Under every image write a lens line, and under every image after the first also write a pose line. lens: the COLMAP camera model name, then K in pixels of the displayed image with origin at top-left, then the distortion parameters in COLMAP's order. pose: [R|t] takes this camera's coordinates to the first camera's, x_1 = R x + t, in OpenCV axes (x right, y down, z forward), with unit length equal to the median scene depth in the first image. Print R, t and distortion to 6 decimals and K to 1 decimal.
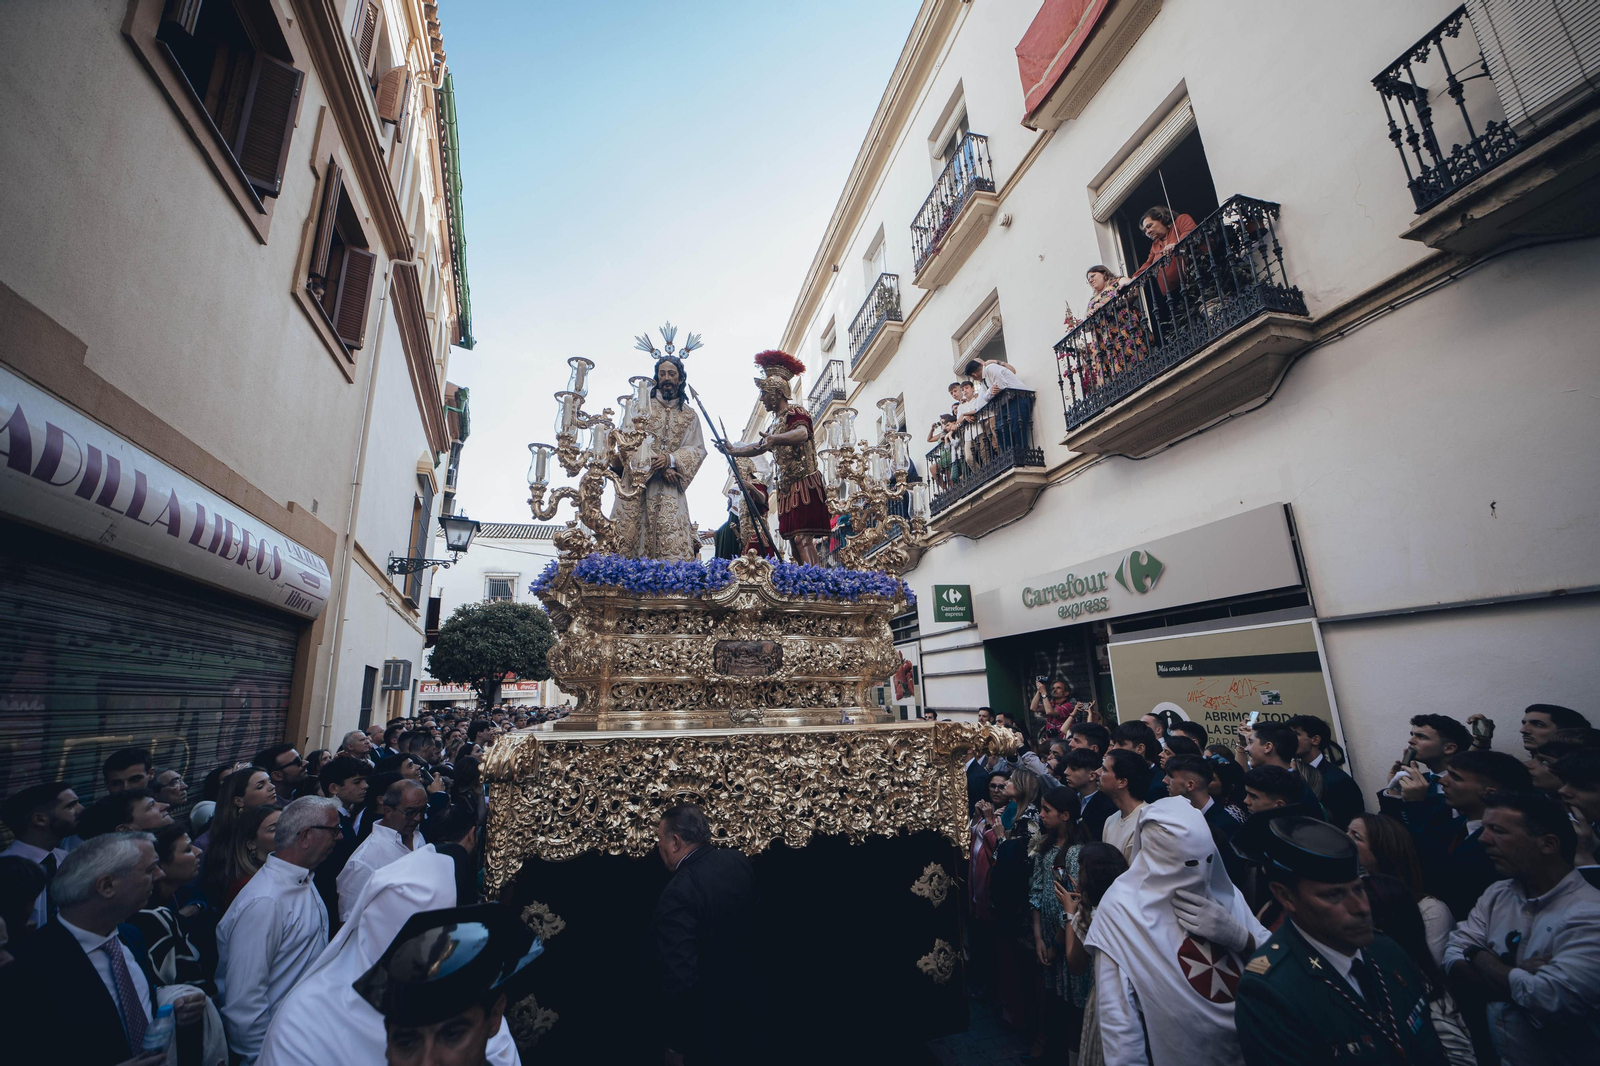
lens RADIAL K [[628.5, 0, 805.2], [0, 628.5, 540.0], [0, 0, 1]] dist [-0.037475, 0.000181]
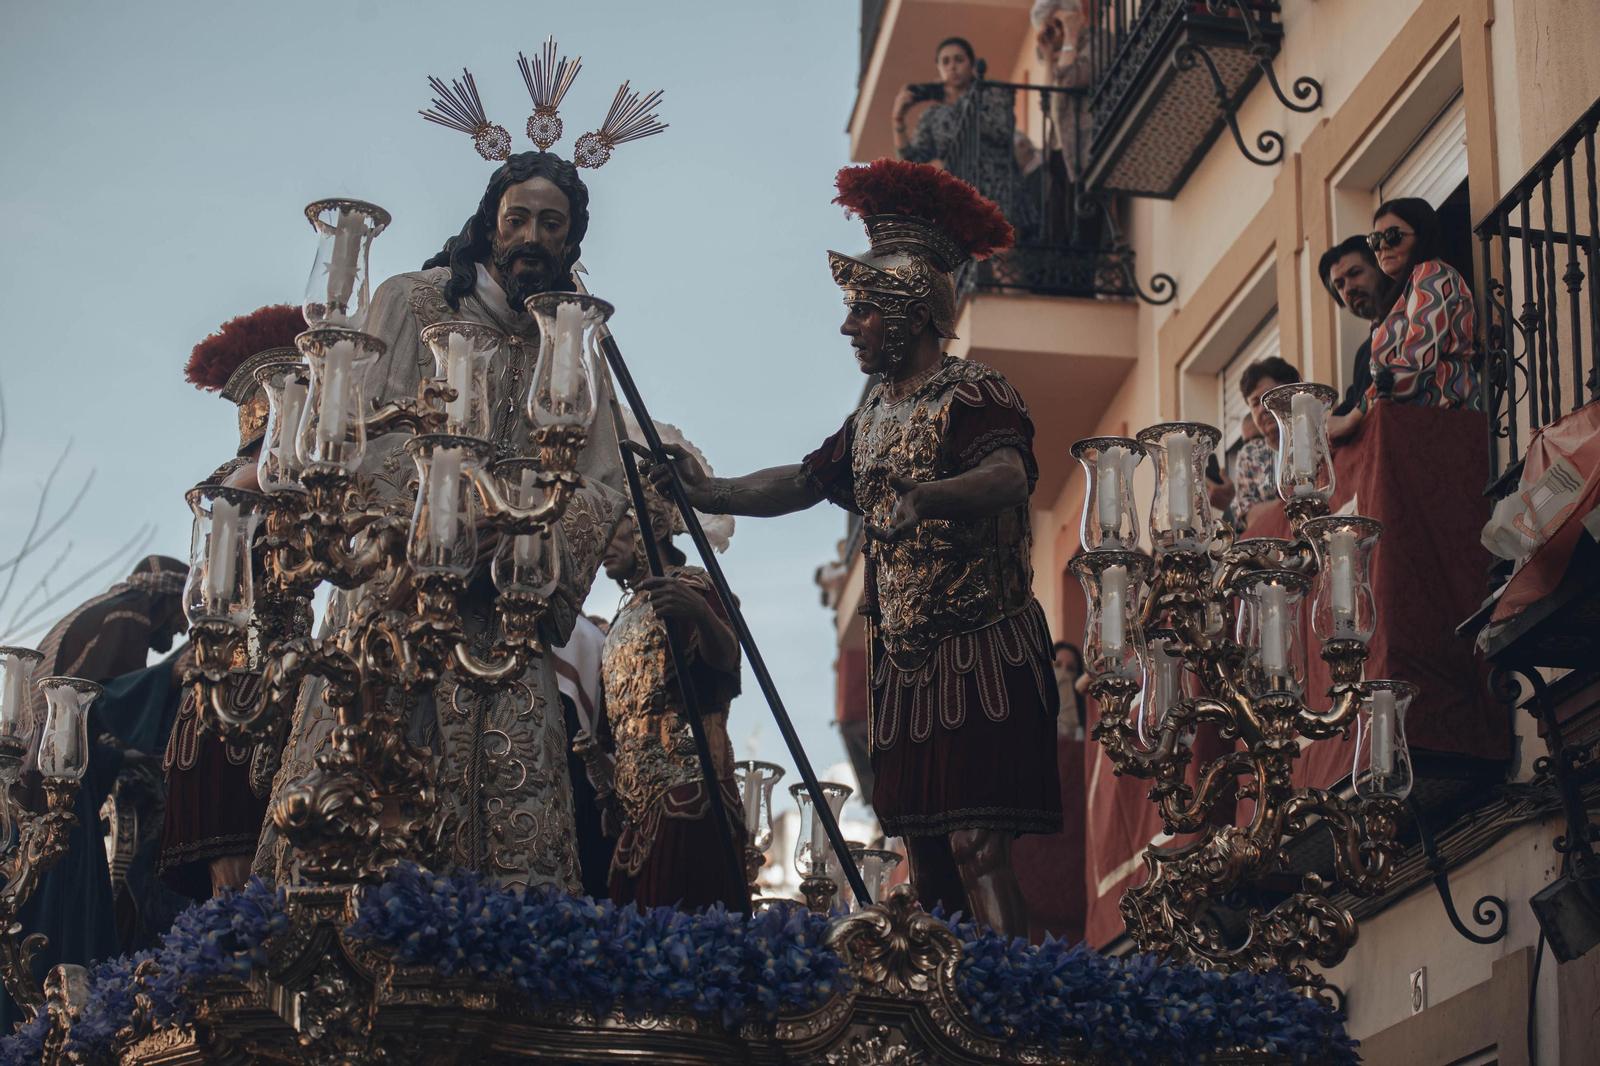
lens RADIAL K [[3461.3, 0, 800.0], [0, 3461.3, 533.0], [0, 0, 1]] dist [-0.365268, -0.022472]
pose [[0.990816, 0.076141, 0.111740, -0.331167], [-0.069245, 0.995522, -0.064358, -0.044137], [-0.116140, 0.056029, 0.991651, -0.670331]]
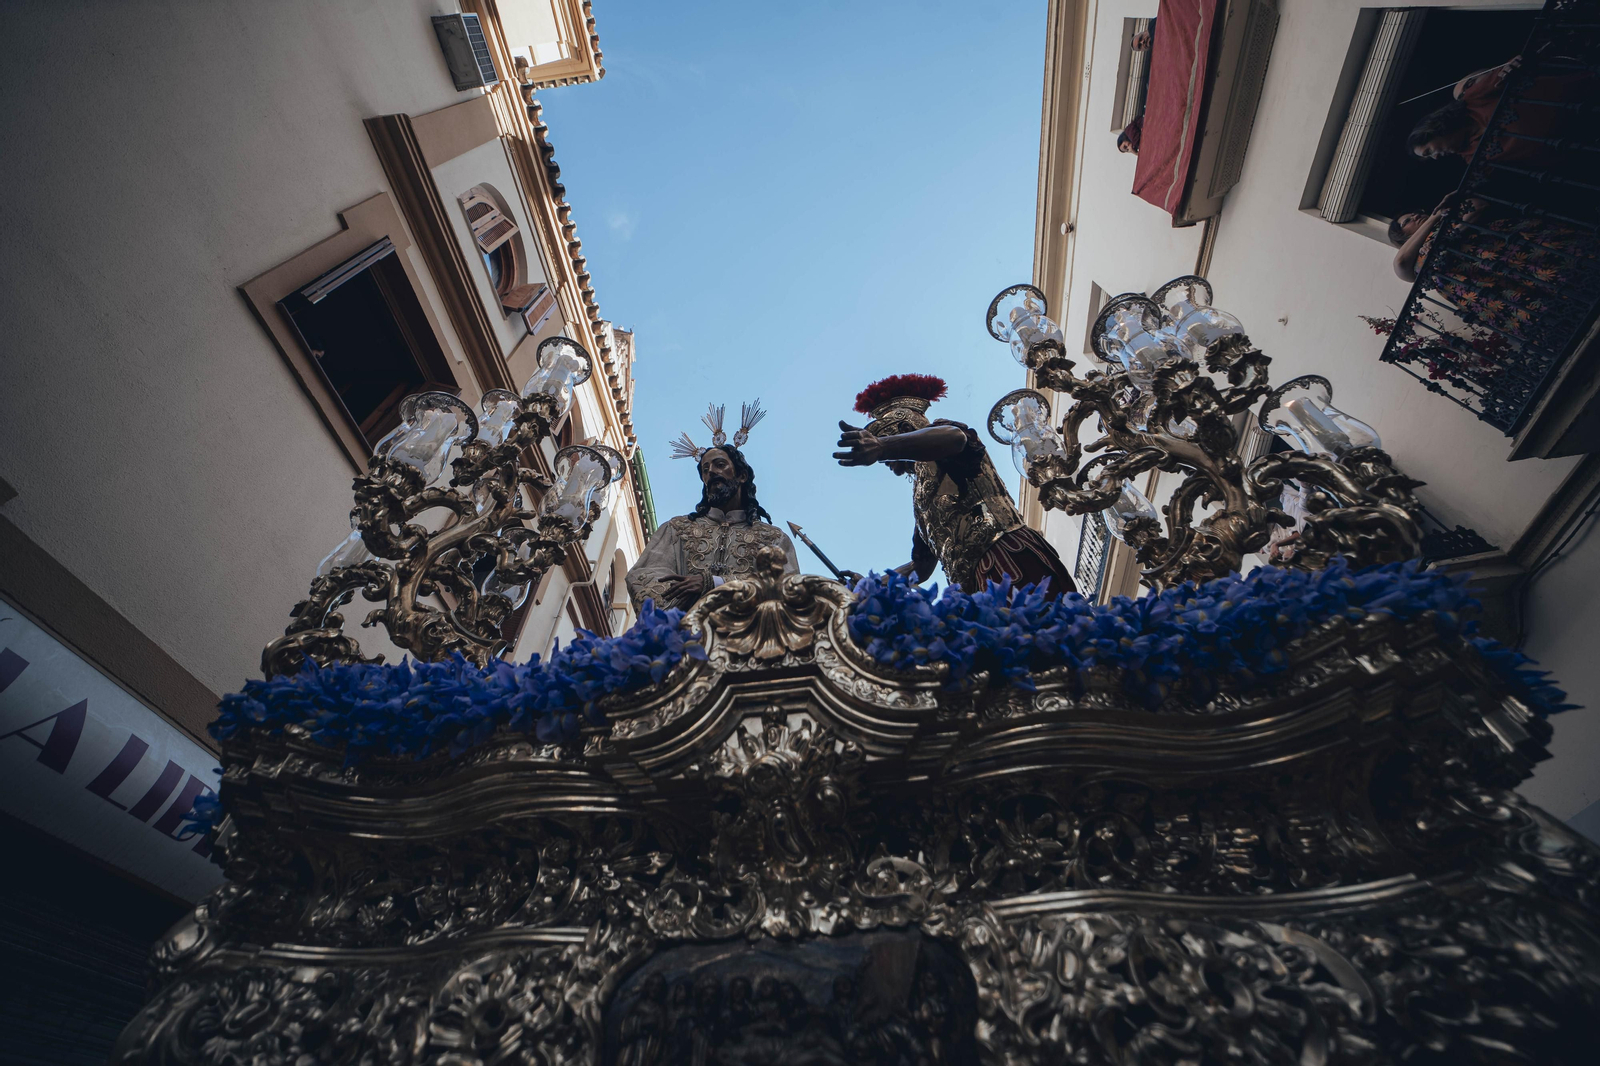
lens RADIAL K [[626.8, 0, 795.7], [0, 626.8, 542.9], [0, 0, 1]] dist [-0.038180, 0.010237]
pose [[0.887304, -0.330249, -0.321911, 0.017127], [0.097693, 0.816764, -0.568641, 0.167985], [0.450719, 0.473109, 0.756981, 0.781648]]
